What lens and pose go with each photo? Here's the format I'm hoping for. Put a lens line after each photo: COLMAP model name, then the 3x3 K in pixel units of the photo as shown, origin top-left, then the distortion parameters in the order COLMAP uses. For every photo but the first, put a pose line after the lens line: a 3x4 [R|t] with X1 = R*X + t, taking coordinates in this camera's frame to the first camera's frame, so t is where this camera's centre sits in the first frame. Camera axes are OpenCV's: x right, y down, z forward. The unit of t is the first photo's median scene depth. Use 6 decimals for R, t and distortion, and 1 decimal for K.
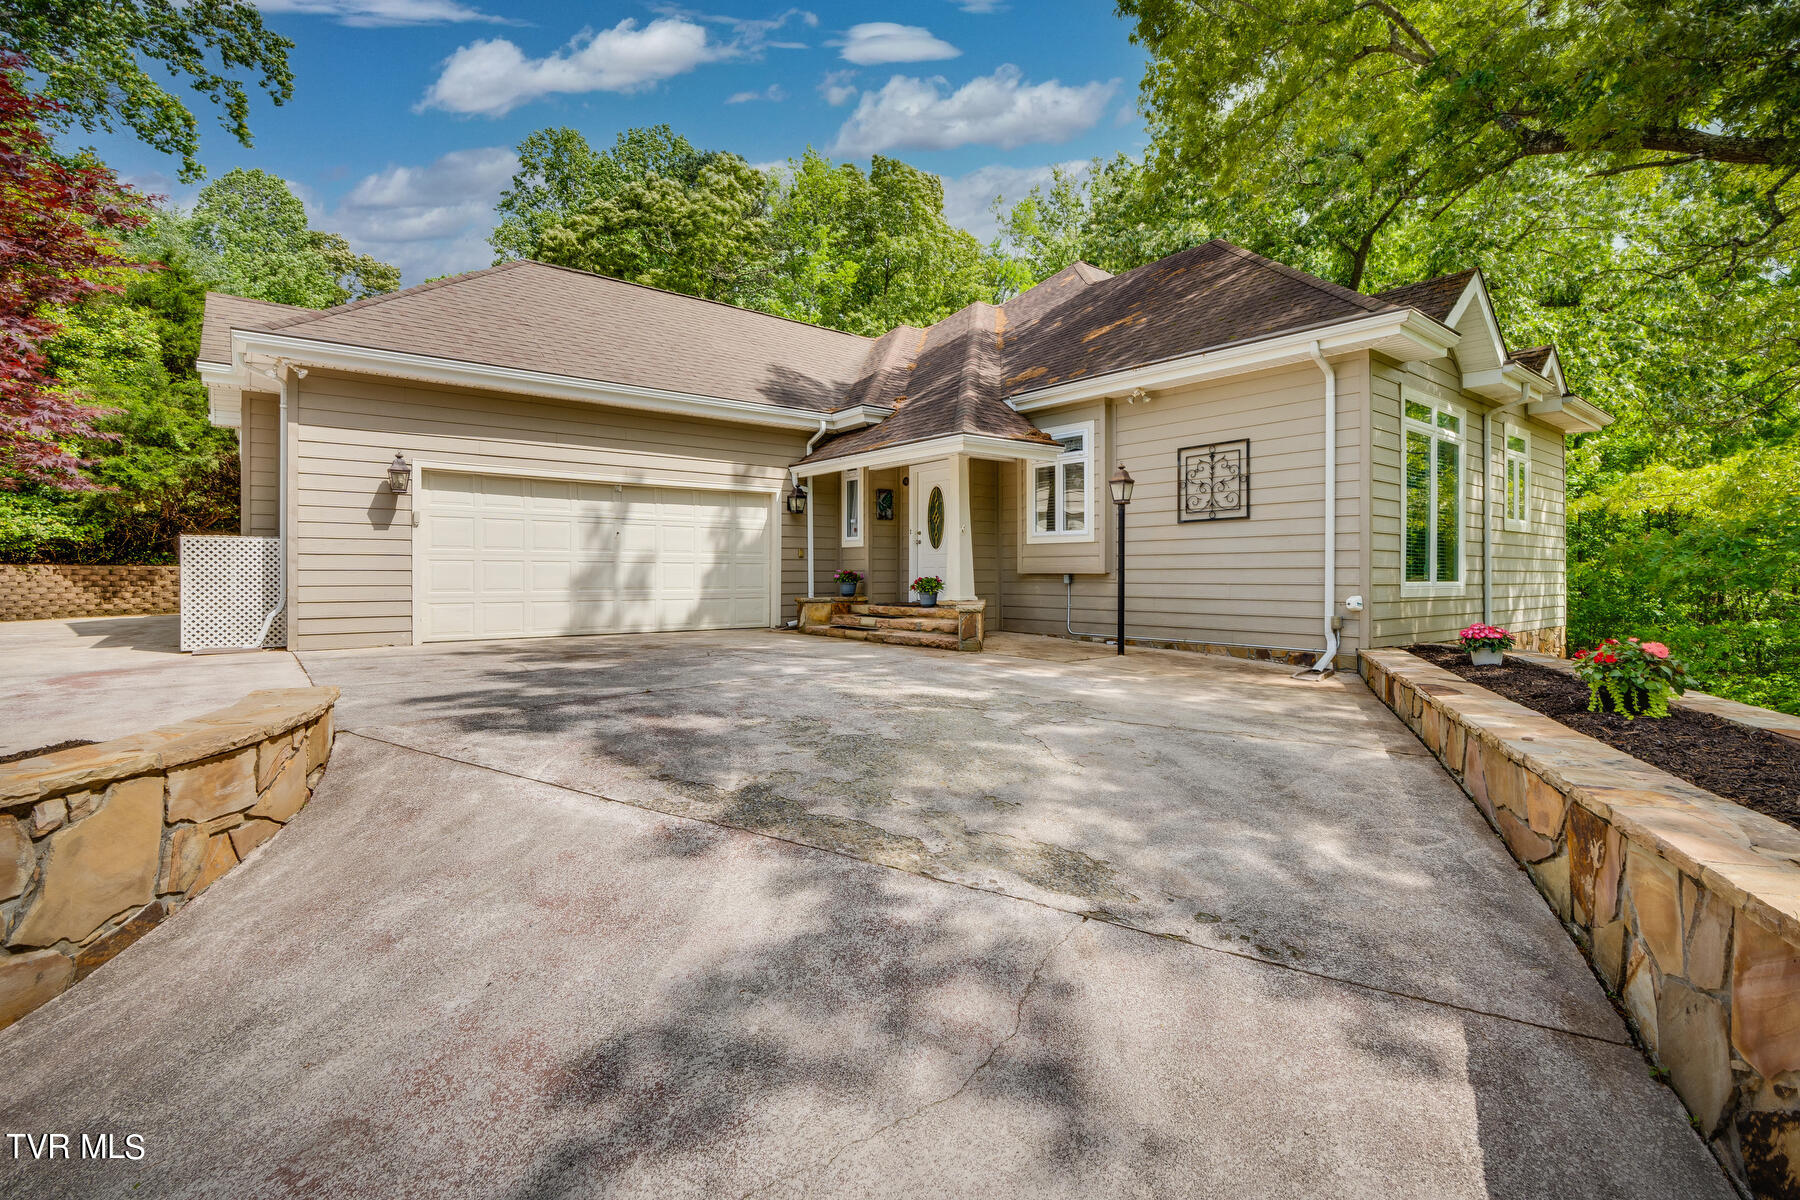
lens RADIAL K [[839.0, 0, 900.0], [0, 839.0, 600.0], [0, 0, 1]] dist [-0.008829, -0.000030]
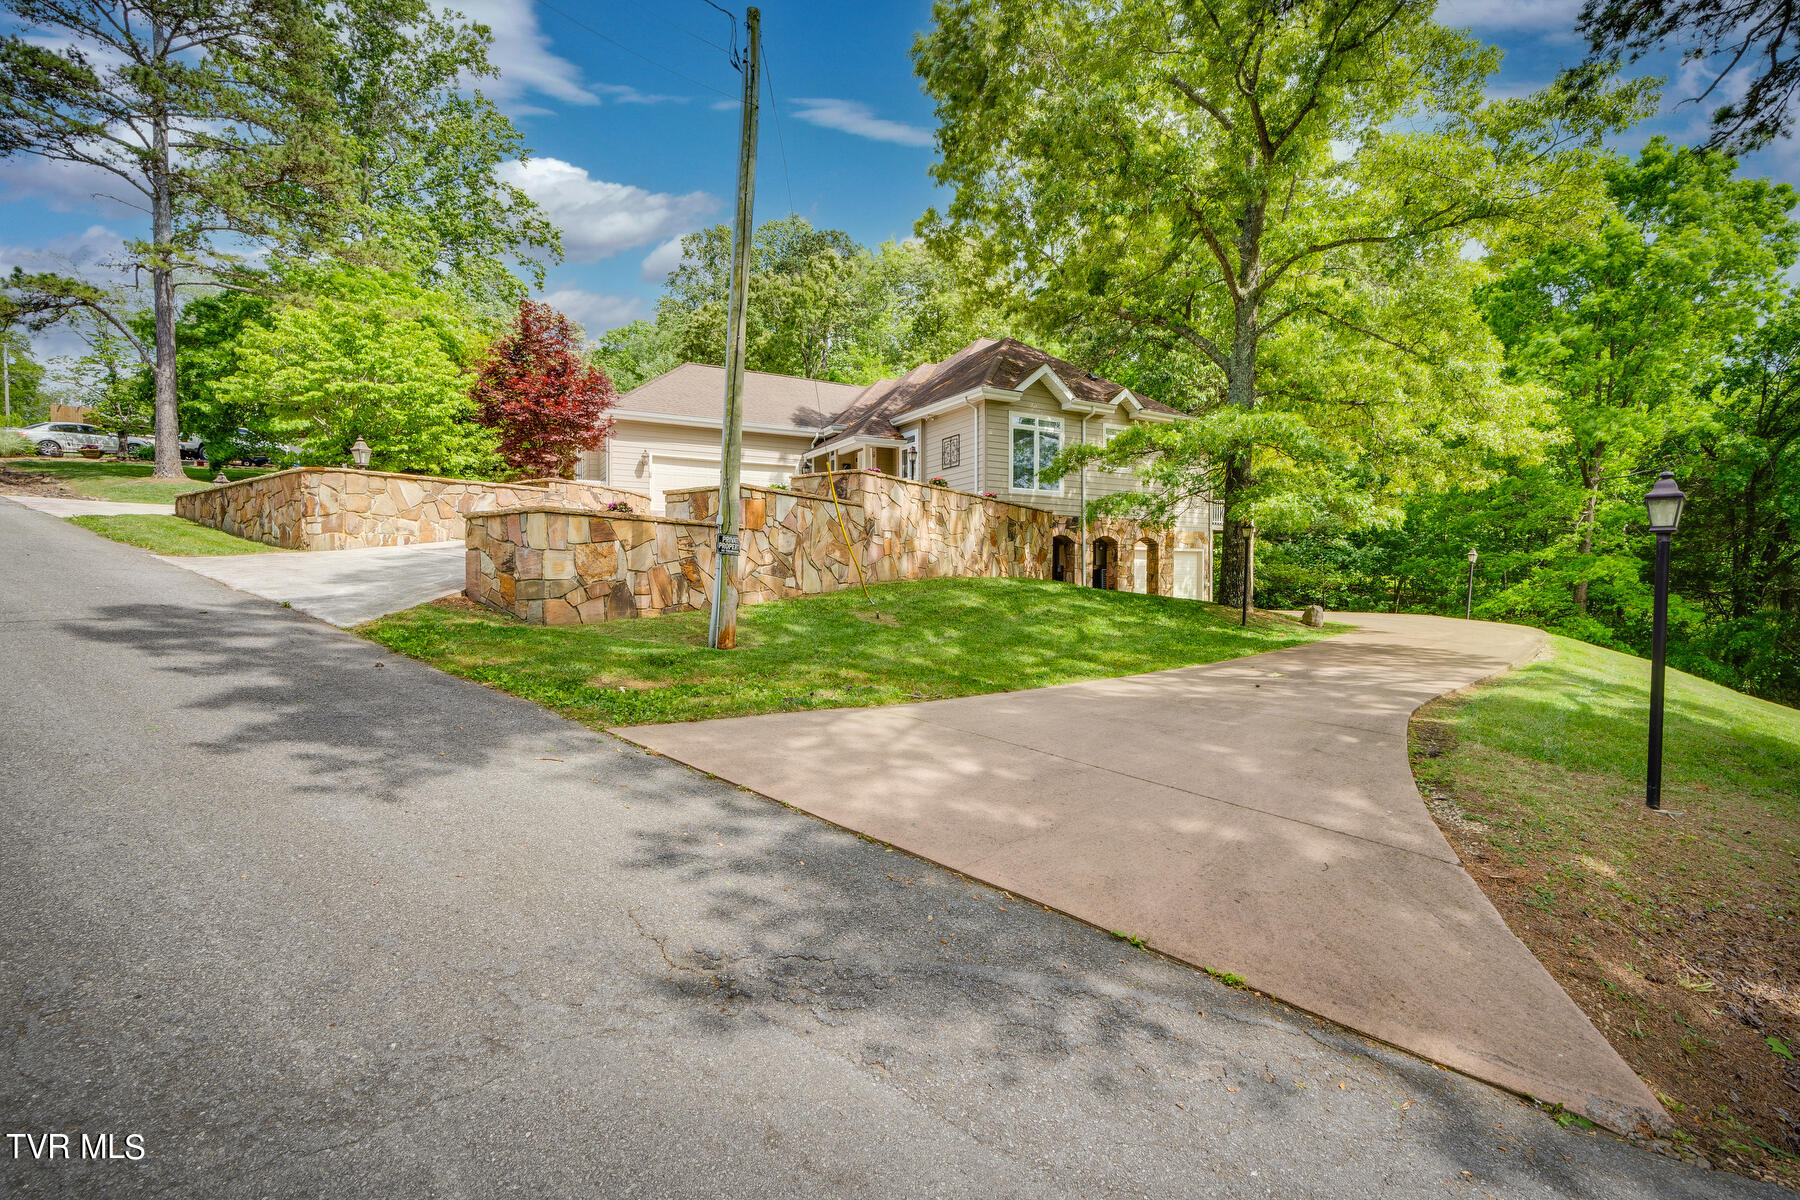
lens RADIAL K [[839.0, 0, 900.0], [0, 839.0, 600.0], [0, 0, 1]] dist [-0.008829, -0.000030]
pose [[0.986314, -0.000545, -0.164875, 0.524027], [-0.001829, 0.999897, -0.014249, 0.275639], [0.164866, 0.014356, 0.986212, -1.213901]]
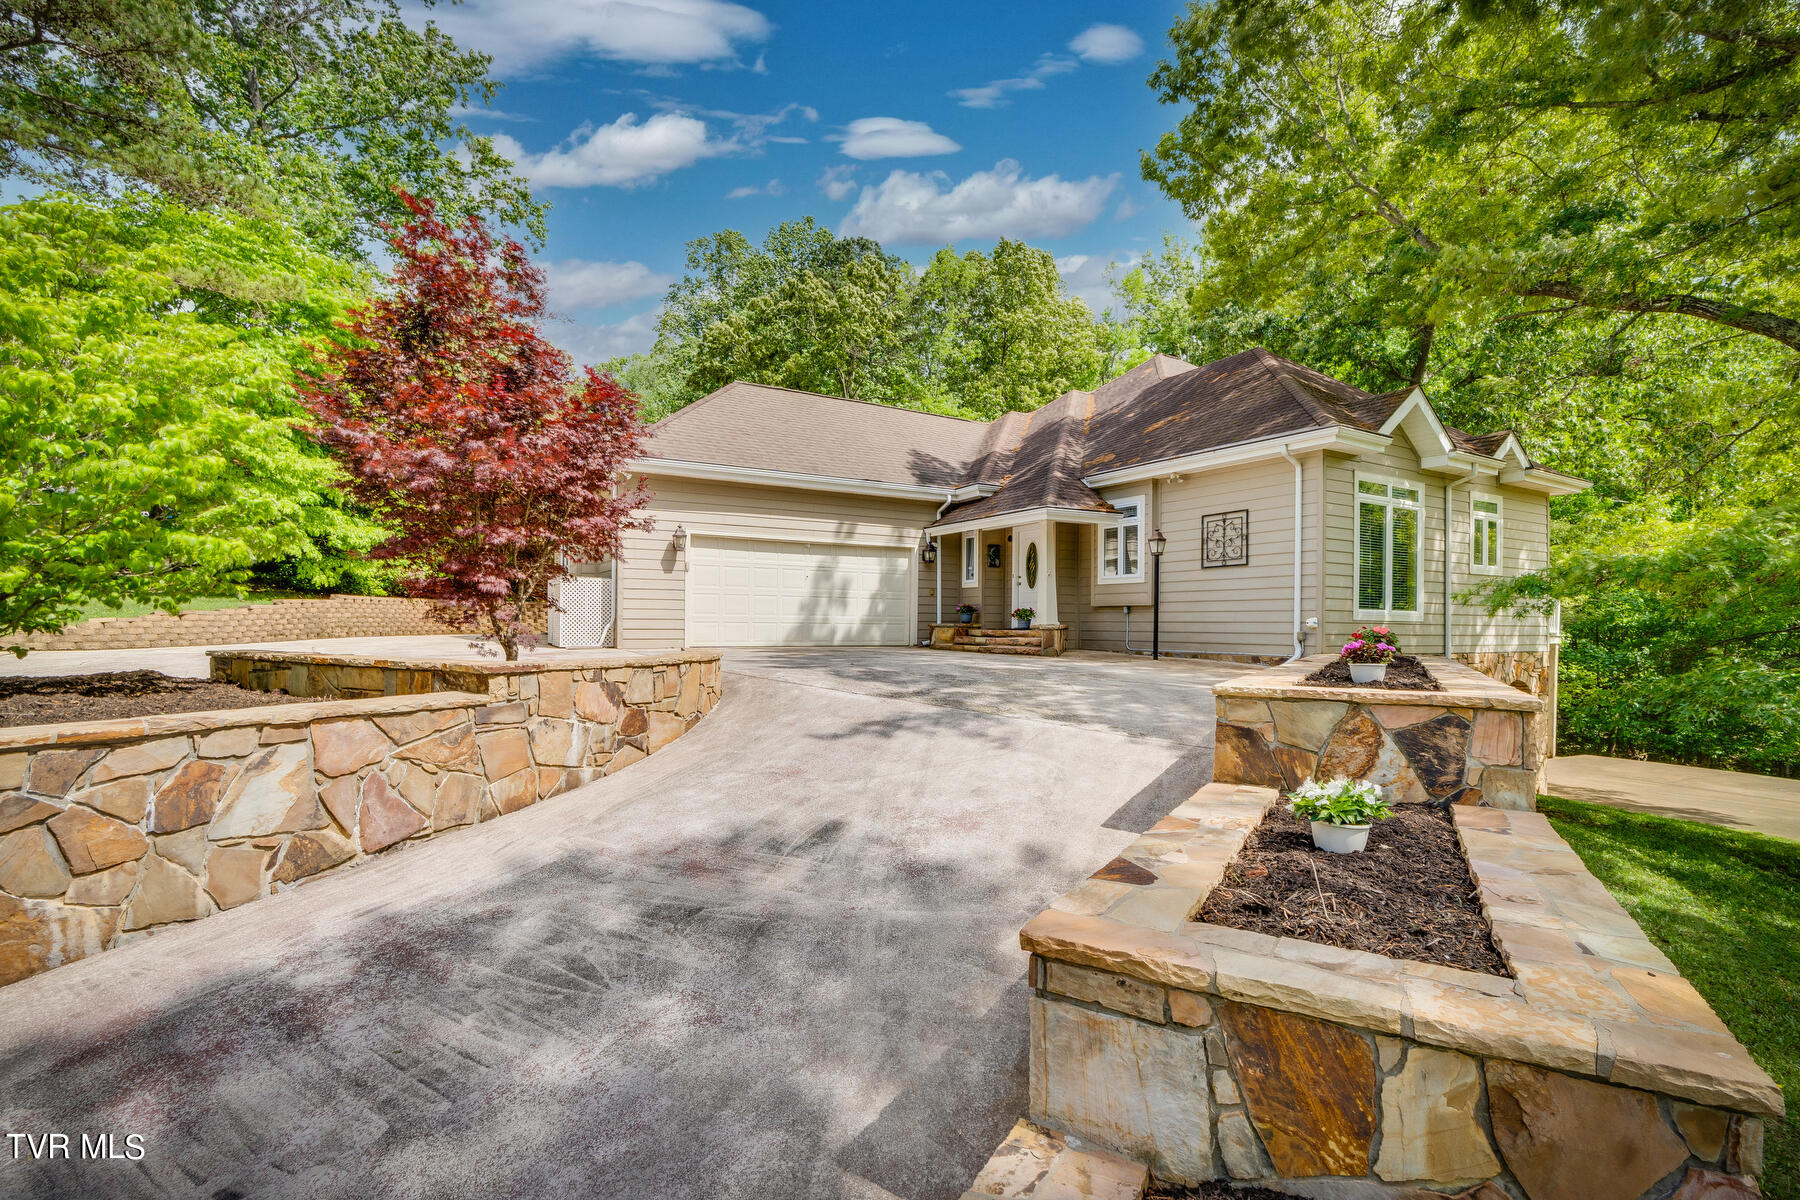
lens RADIAL K [[834.5, 0, 904.4], [0, 834.5, 632.9], [0, 0, 1]] dist [0.000213, -0.000094]
pose [[0.990292, 0.008685, -0.138729, 0.029005], [-0.011151, 0.999793, -0.017009, 0.038655], [0.138552, 0.018391, 0.990184, -0.385220]]
